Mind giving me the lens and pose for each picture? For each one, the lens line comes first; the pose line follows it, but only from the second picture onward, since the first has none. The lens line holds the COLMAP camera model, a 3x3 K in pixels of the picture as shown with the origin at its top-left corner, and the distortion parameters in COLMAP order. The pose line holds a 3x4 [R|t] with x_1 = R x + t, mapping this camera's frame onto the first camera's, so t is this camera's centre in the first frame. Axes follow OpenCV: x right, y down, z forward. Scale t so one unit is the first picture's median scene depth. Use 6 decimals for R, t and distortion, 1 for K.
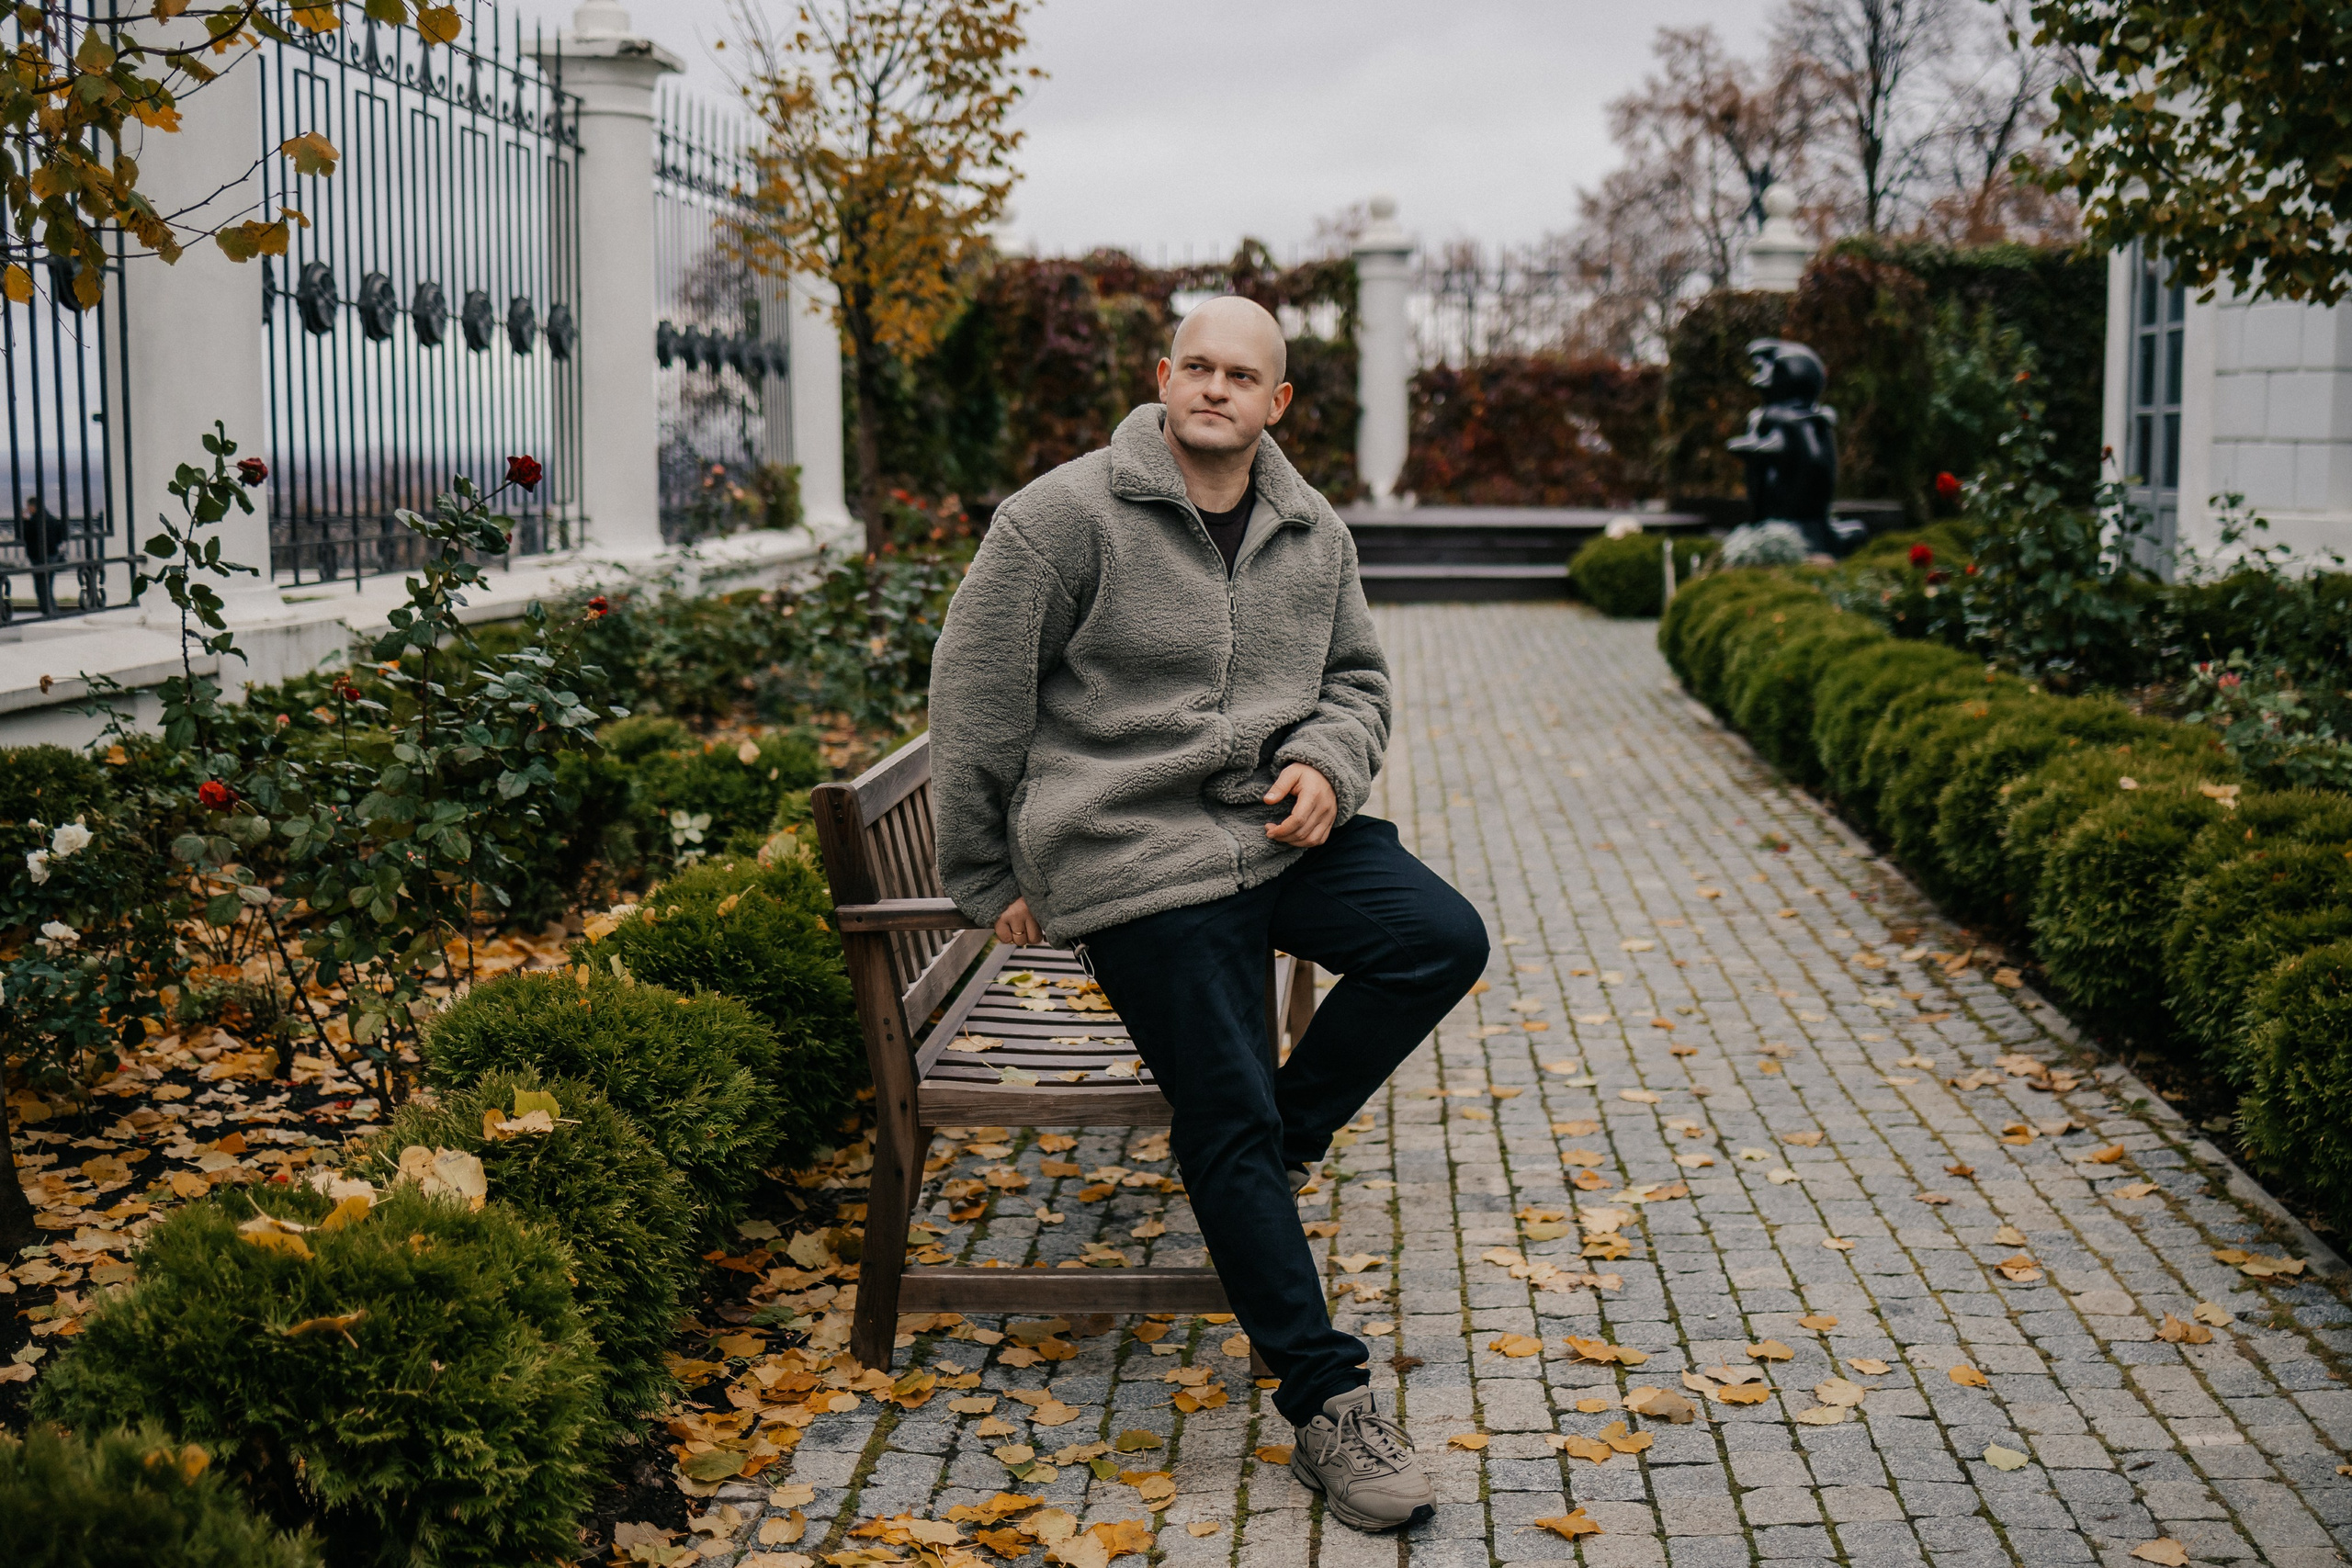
lens RADIAL K [[3602.1, 0, 1176.0], [0, 3602.1, 784.0], [0, 0, 1]] dist [0.084753, 0.079557]
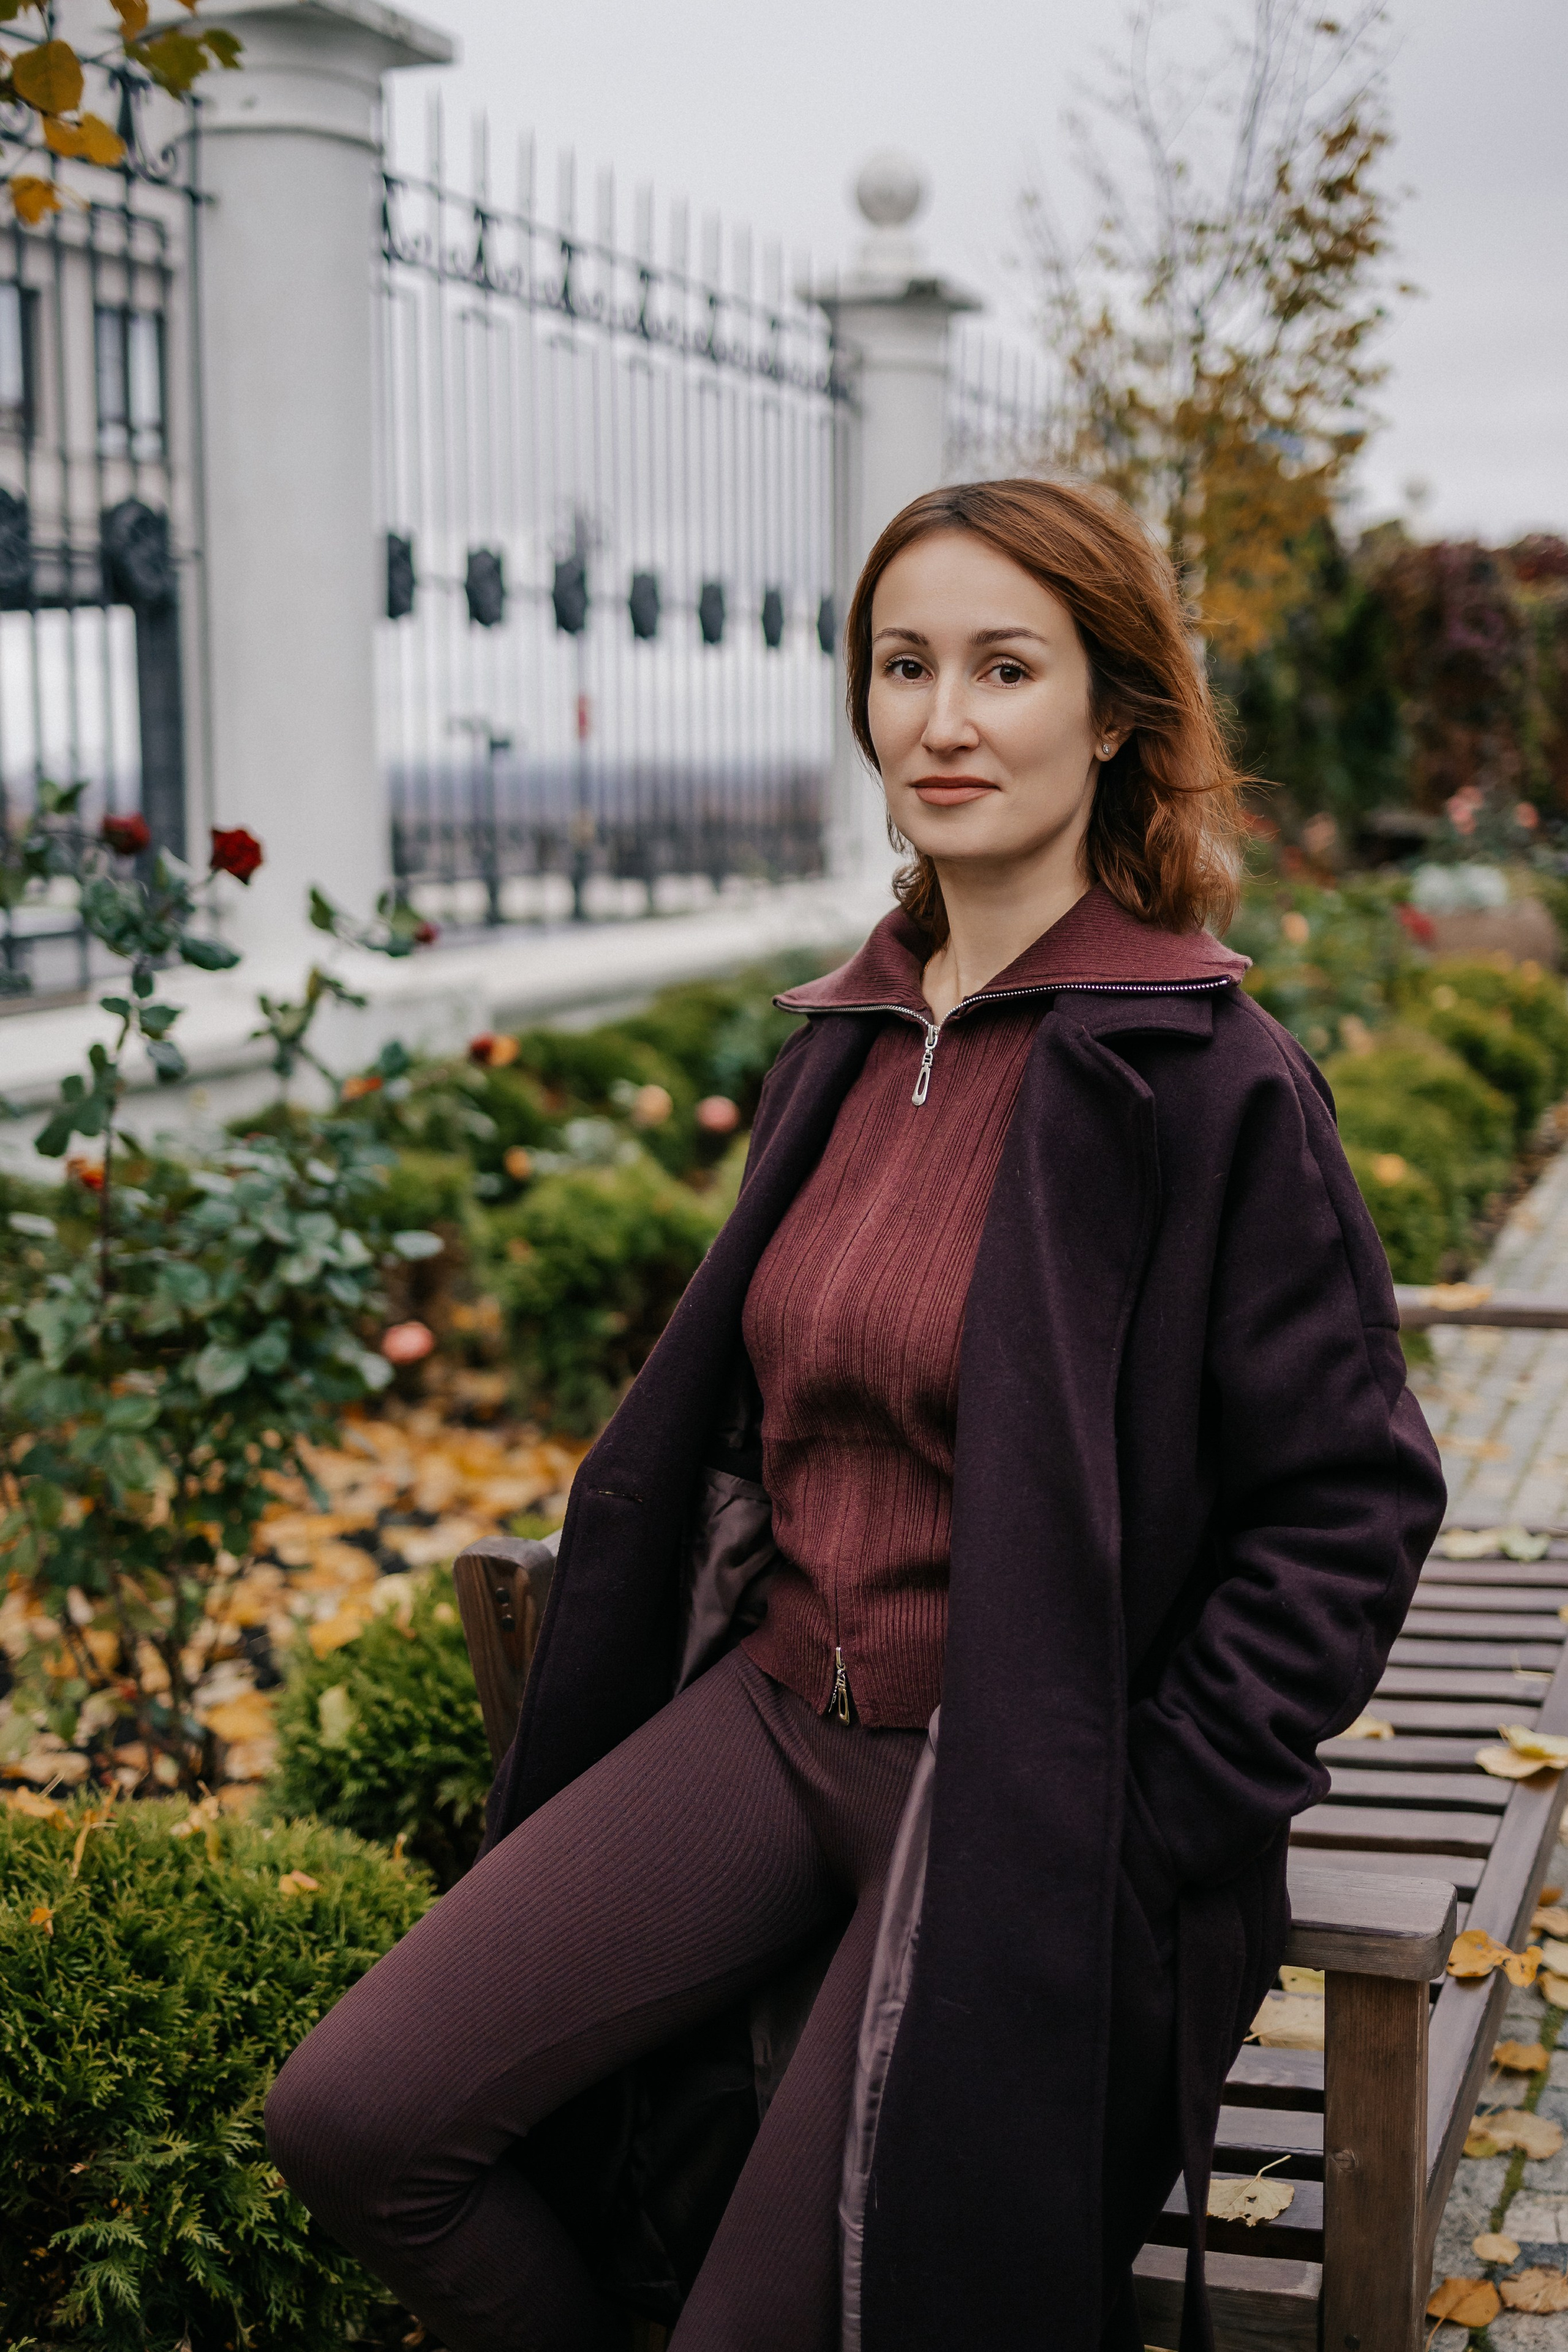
lens RADIAL K [[3128.8, 0, 784.0], [0, 3128.8, 1176.0], [0, 0, 1]] dist [-0.026059, -0.000376]
pose [[0.962961, 0.033623, -0.267535, 0.019488], [-0.022594, 0.998767, 0.044198, -0.030005], [0.268691, -0.036516, 0.962534, 0.299859]]
